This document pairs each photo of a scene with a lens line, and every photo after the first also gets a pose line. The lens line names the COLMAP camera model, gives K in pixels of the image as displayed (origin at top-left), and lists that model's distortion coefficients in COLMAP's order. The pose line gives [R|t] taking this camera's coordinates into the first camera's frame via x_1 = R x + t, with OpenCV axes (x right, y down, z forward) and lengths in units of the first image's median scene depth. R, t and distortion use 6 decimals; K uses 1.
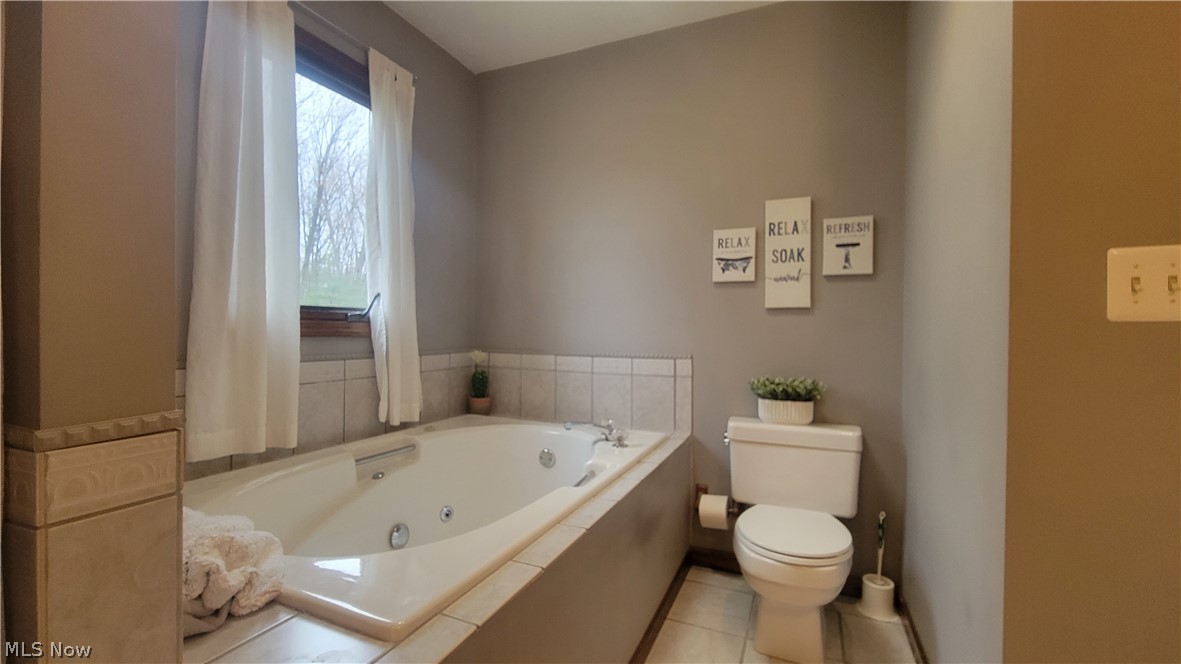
lens RADIAL K [[484.2, 0, 599.6], [0, 484.2, 333.9], [0, 0, 1]] dist [0.000381, -0.000776]
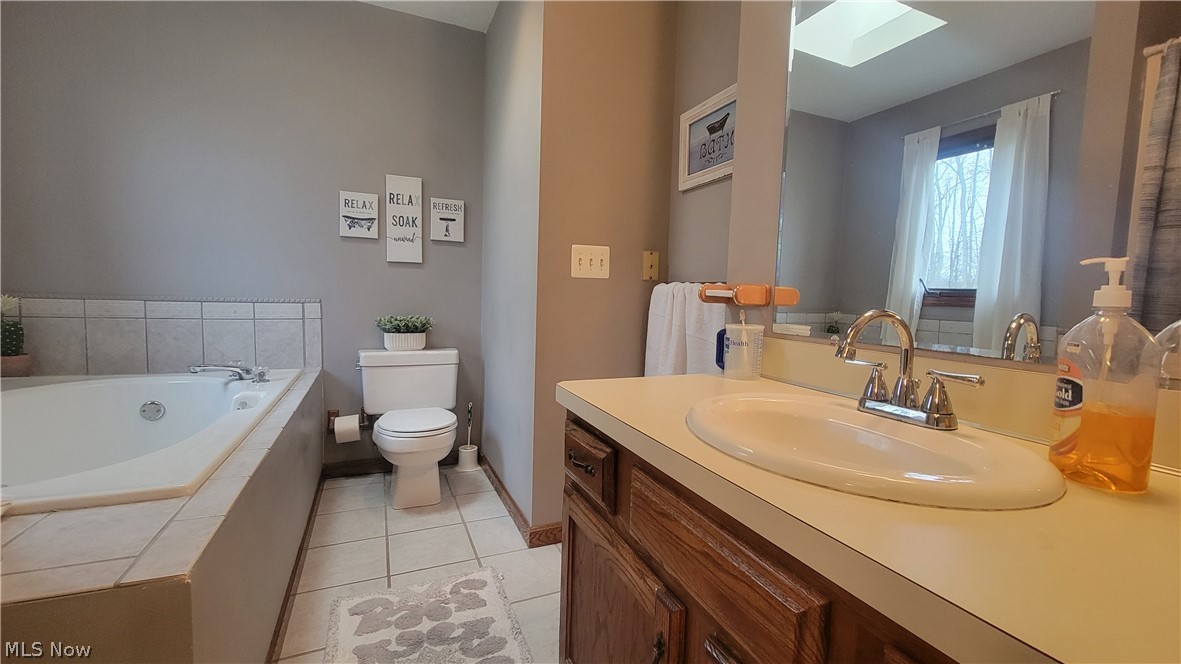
lens RADIAL K [[484.2, 0, 593.6], [0, 484.2, 331.3], [0, 0, 1]] dist [0.000381, -0.000776]
pose [[0.682015, -0.046446, 0.729862, -0.224005], [-0.018202, 0.996594, 0.080429, 0.016838], [-0.731111, -0.068139, 0.678847, -0.263330]]
